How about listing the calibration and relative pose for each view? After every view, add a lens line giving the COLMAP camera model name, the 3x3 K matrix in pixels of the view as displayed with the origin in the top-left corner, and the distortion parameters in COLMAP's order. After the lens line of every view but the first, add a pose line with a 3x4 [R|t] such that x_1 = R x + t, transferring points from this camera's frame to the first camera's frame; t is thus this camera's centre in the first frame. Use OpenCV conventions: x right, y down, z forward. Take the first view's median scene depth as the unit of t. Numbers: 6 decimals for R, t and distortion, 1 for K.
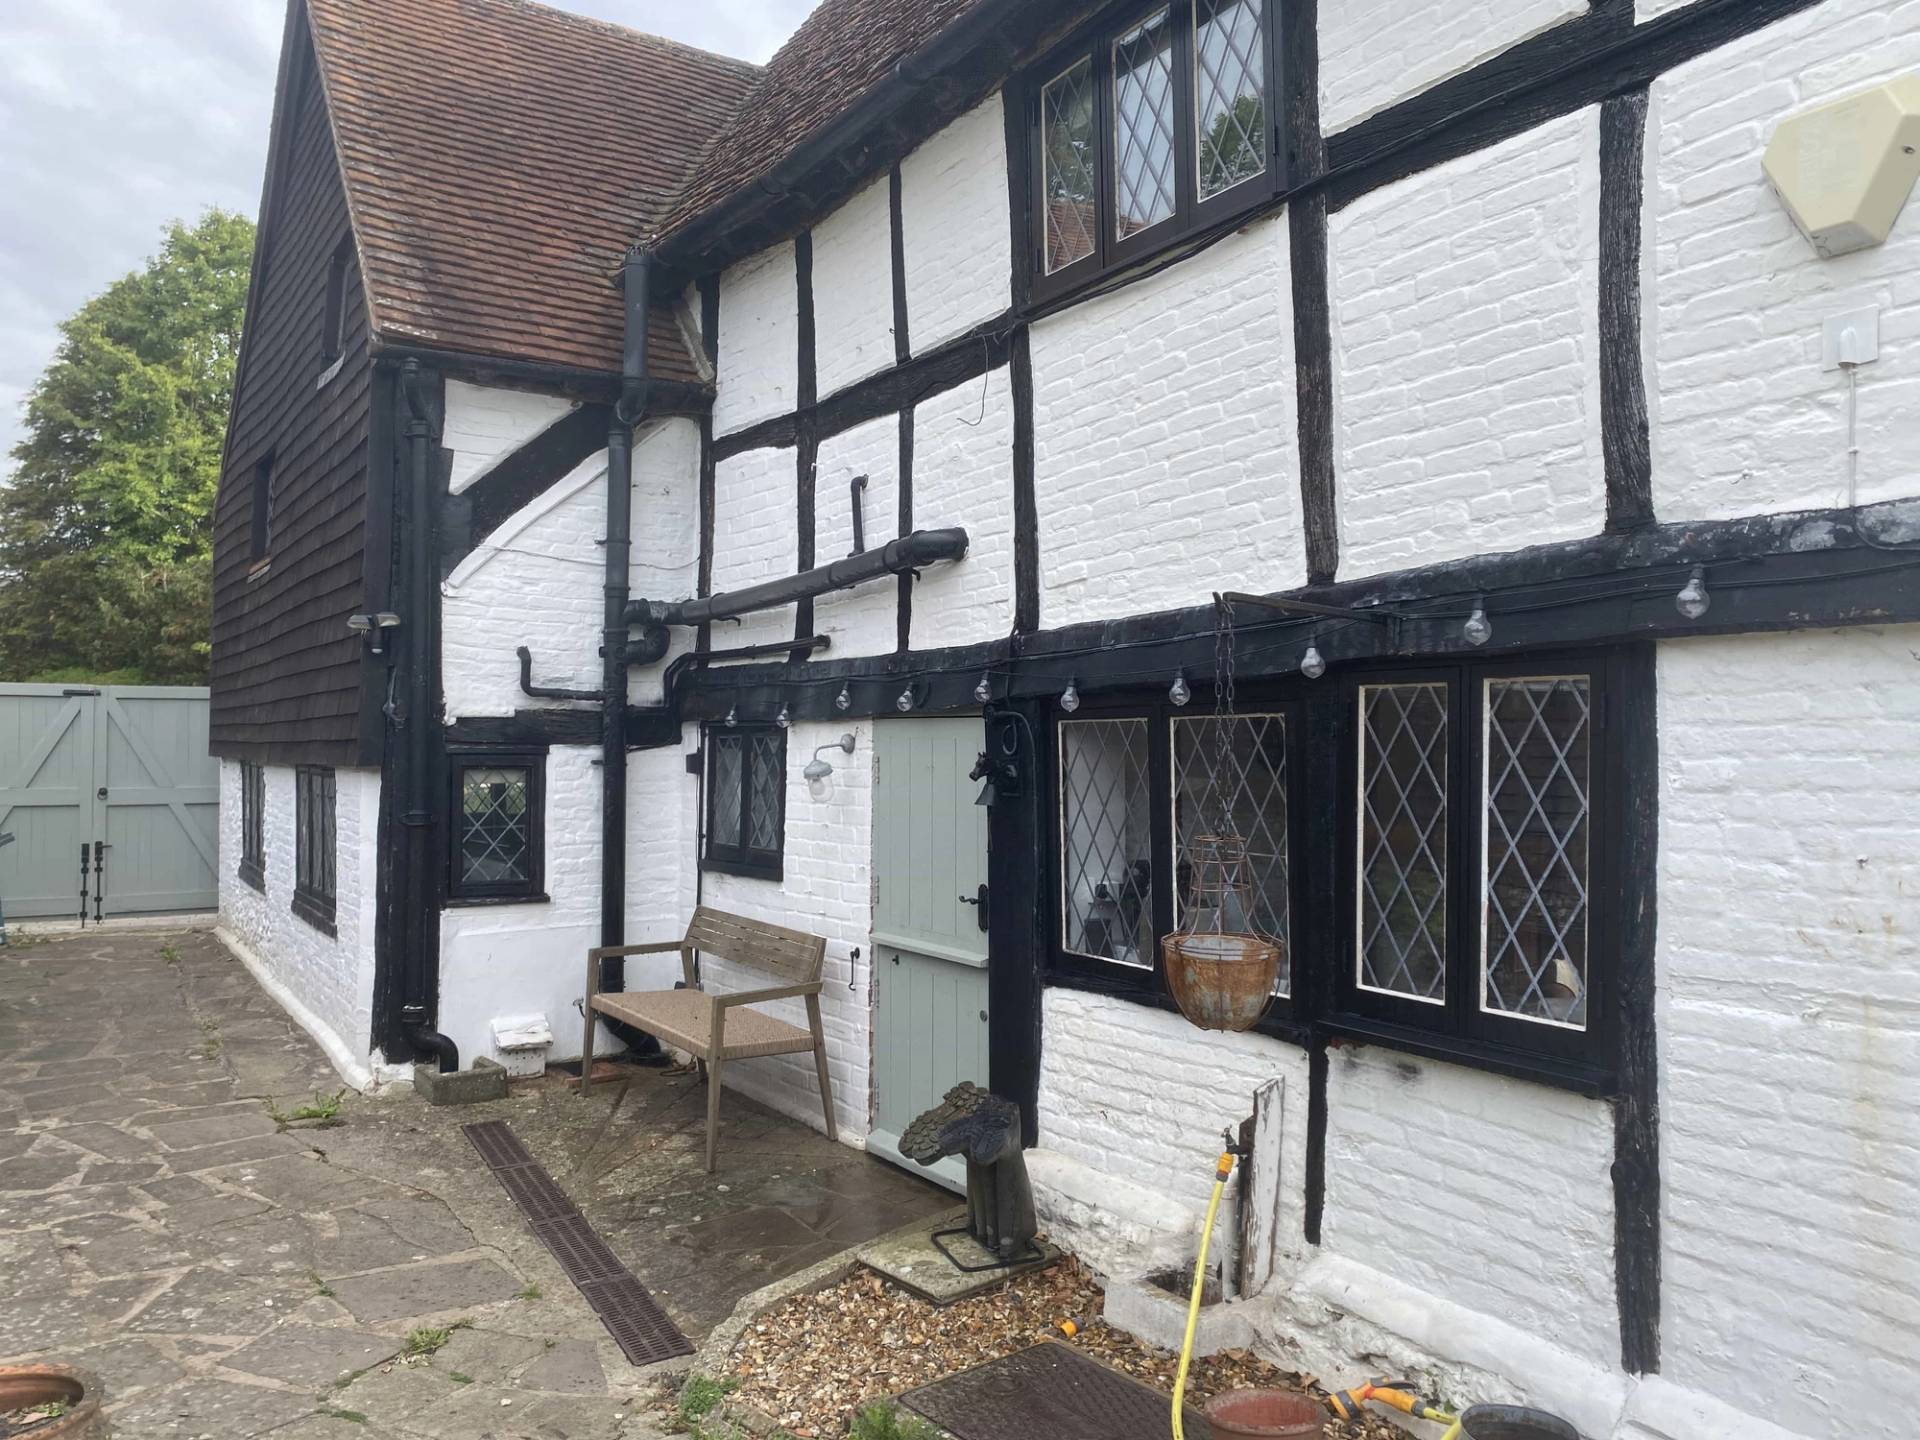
lens RADIAL K [[1461.9, 0, 941.8], [0, 1461.9, 709.7], [0, 0, 1]] dist [0.026992, -0.016719]
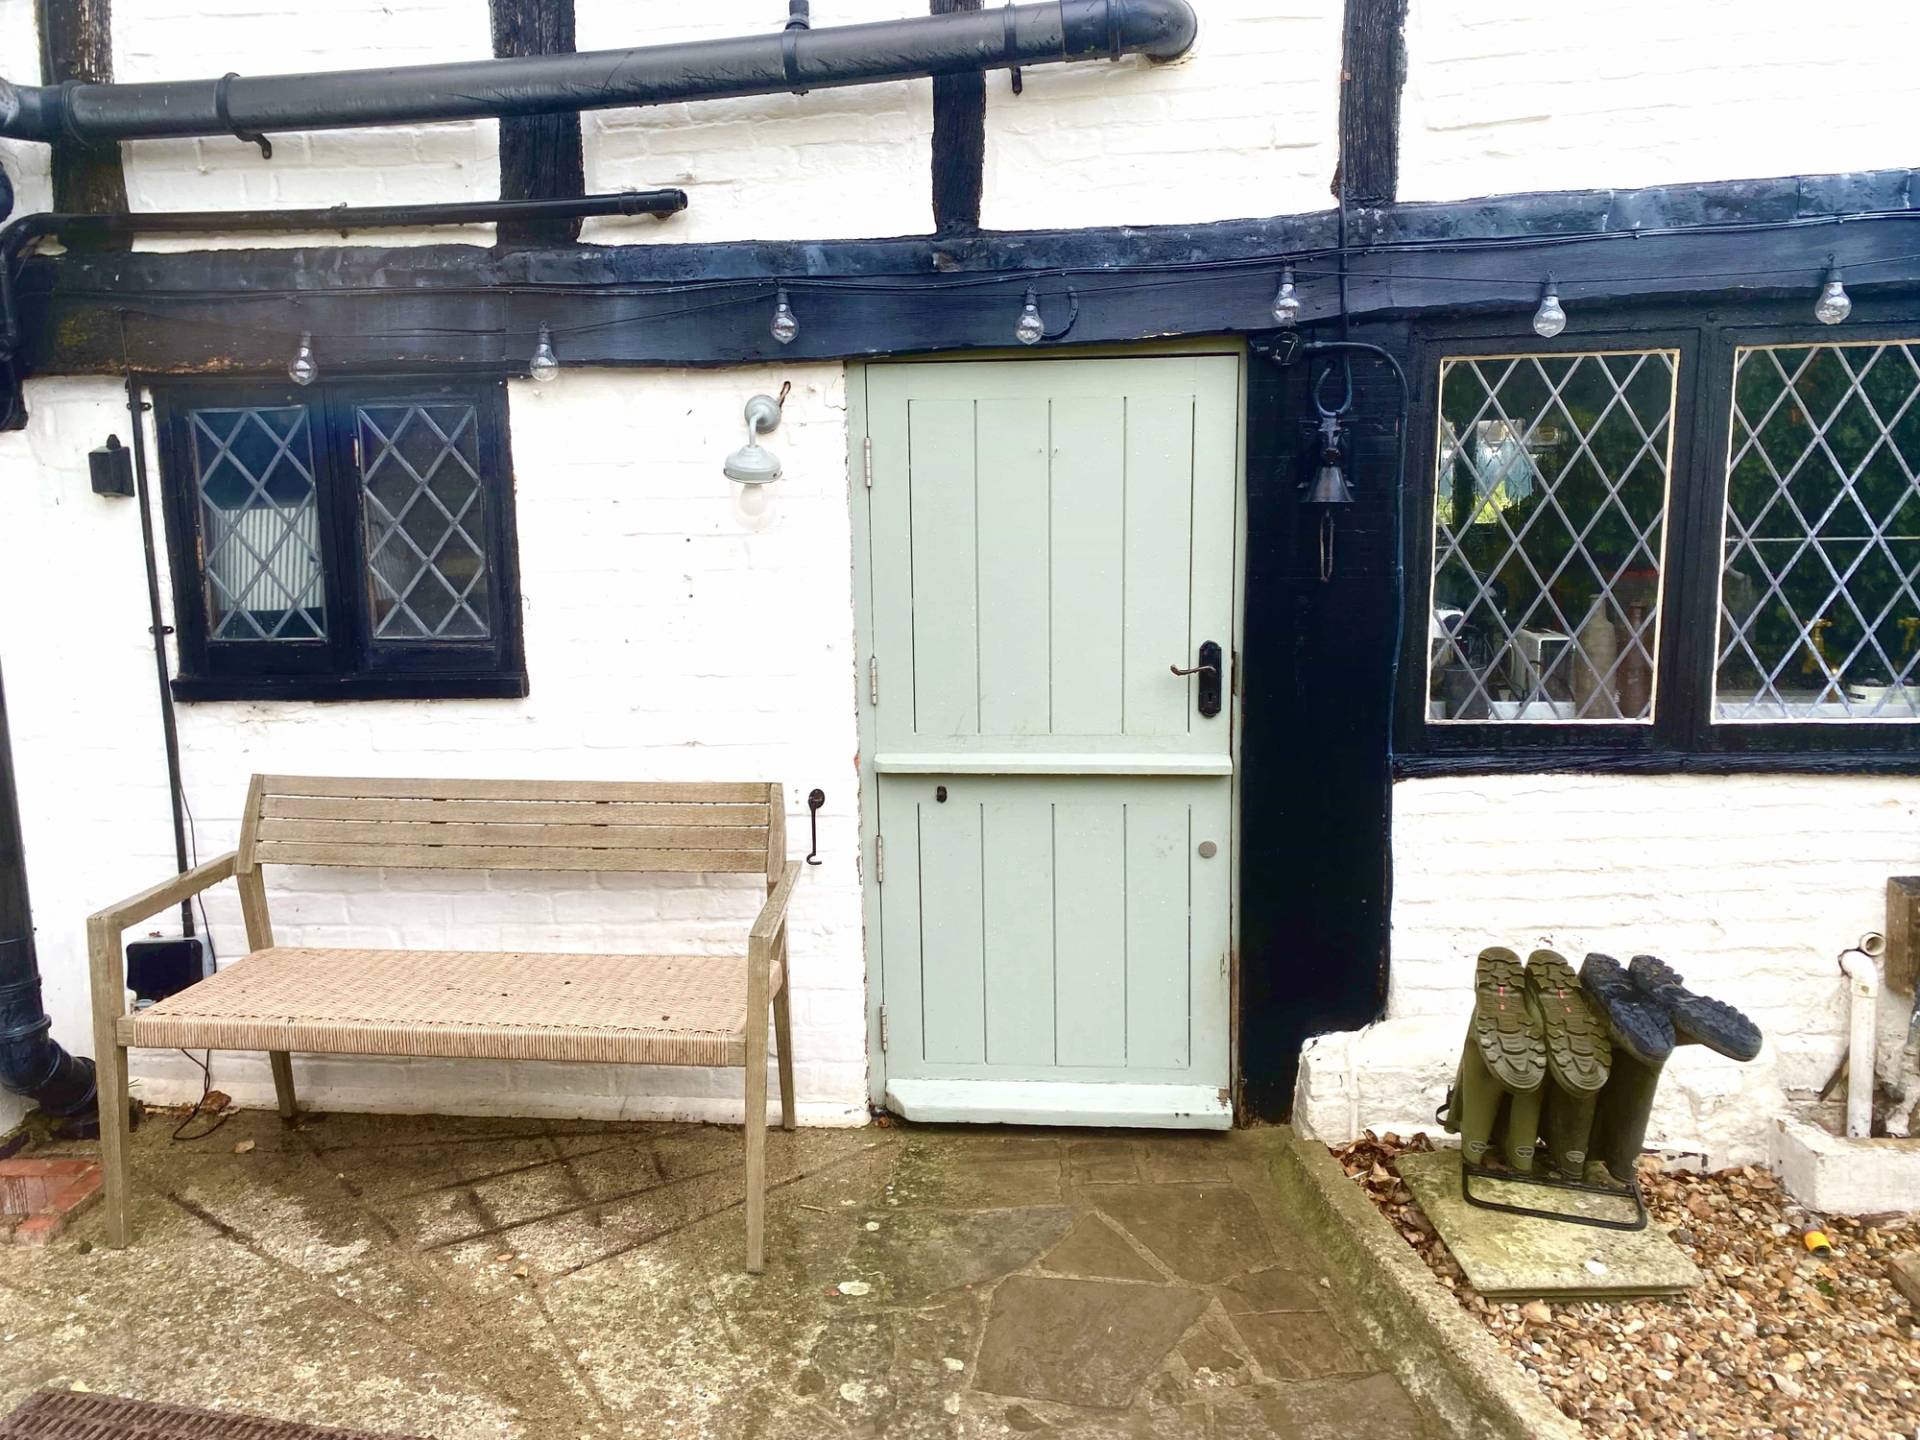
lens RADIAL K [[1461.9, 0, 961.6], [0, 1461.9, 723.6], [0, 0, 1]] dist [0.026992, -0.016719]
pose [[0.619721, -0.133433, 0.773396, -0.447908], [-0.001591, 0.985225, 0.171255, 0.043738], [-0.784821, -0.107361, 0.610353, 0.623255]]
